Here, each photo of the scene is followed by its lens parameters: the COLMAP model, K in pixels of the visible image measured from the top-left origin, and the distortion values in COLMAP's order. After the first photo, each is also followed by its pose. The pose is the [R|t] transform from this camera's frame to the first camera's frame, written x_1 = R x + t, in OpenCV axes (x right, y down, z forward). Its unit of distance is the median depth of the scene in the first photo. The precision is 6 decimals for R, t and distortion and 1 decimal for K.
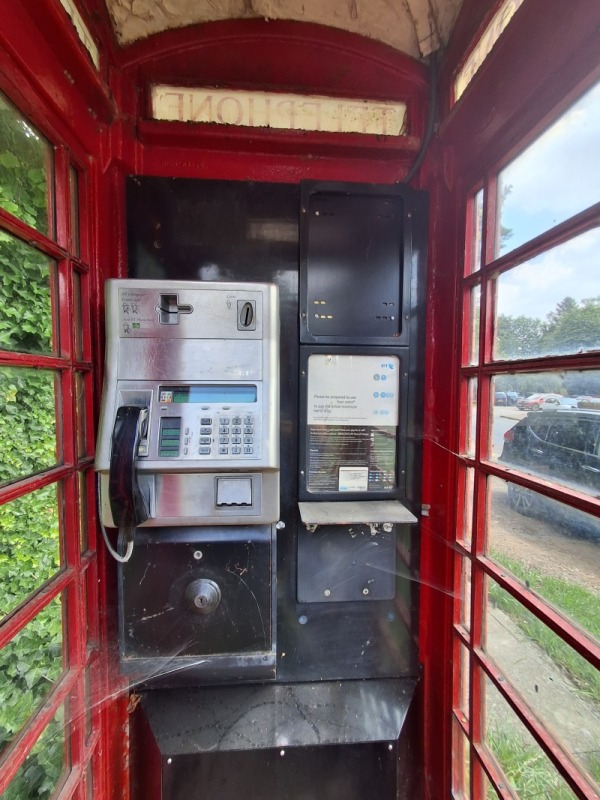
lens RADIAL K [[366.0, 0, 300.2], [0, 366.0, 408.3], [0, 0, 1]] dist [0.001027, 0.000647]
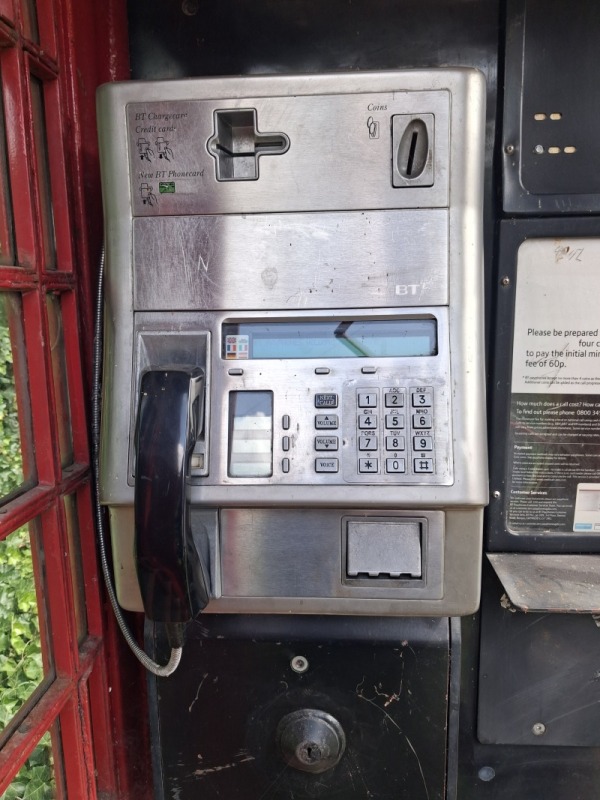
lens RADIAL K [[631.5, 0, 297.1], [0, 631.5, 415.9], [0, 0, 1]] dist [-0.001521, -0.008432]
pose [[0.989451, 0.003256, -0.144832, -0.166735], [0.015013, 0.992060, 0.124869, -0.039751], [0.144089, -0.125726, 0.981545, 0.211892]]
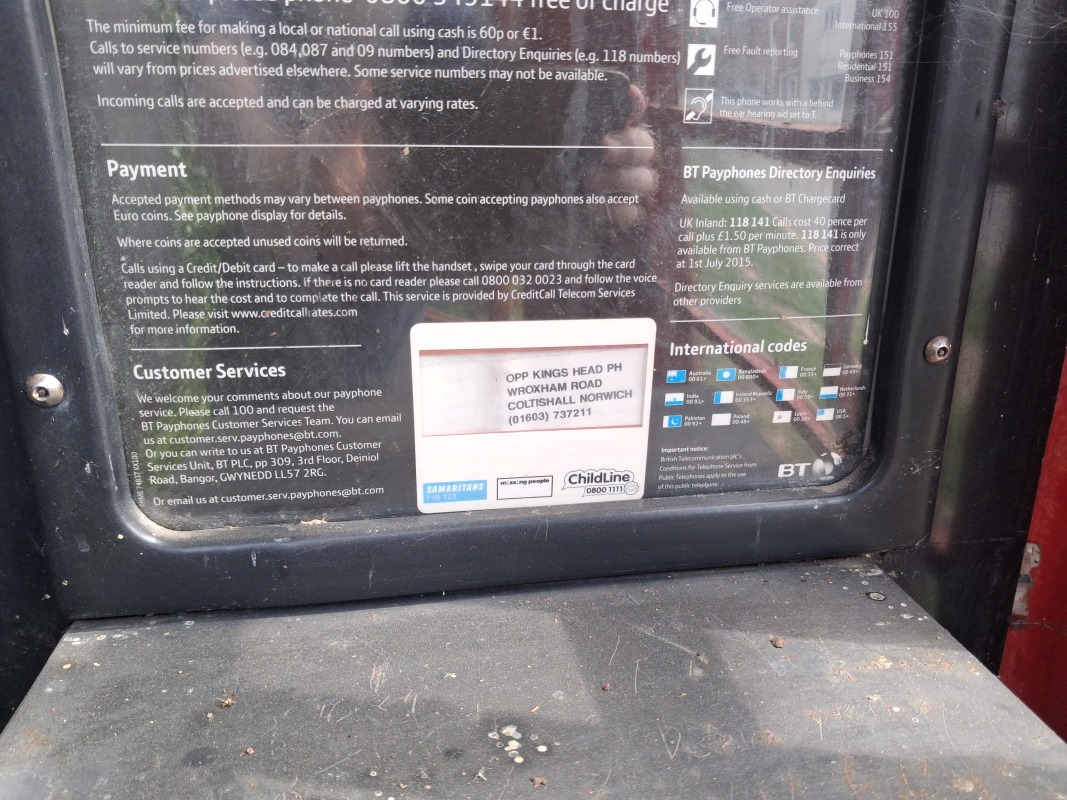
lens RADIAL K [[842.2, 0, 533.5], [0, 842.2, 400.0], [0, 0, 1]] dist [-0.001521, -0.008432]
pose [[0.996636, -0.034103, 0.074521, 0.160828], [0.013206, 0.964252, 0.264657, 0.146831], [-0.080883, -0.262783, 0.961459, 0.945588]]
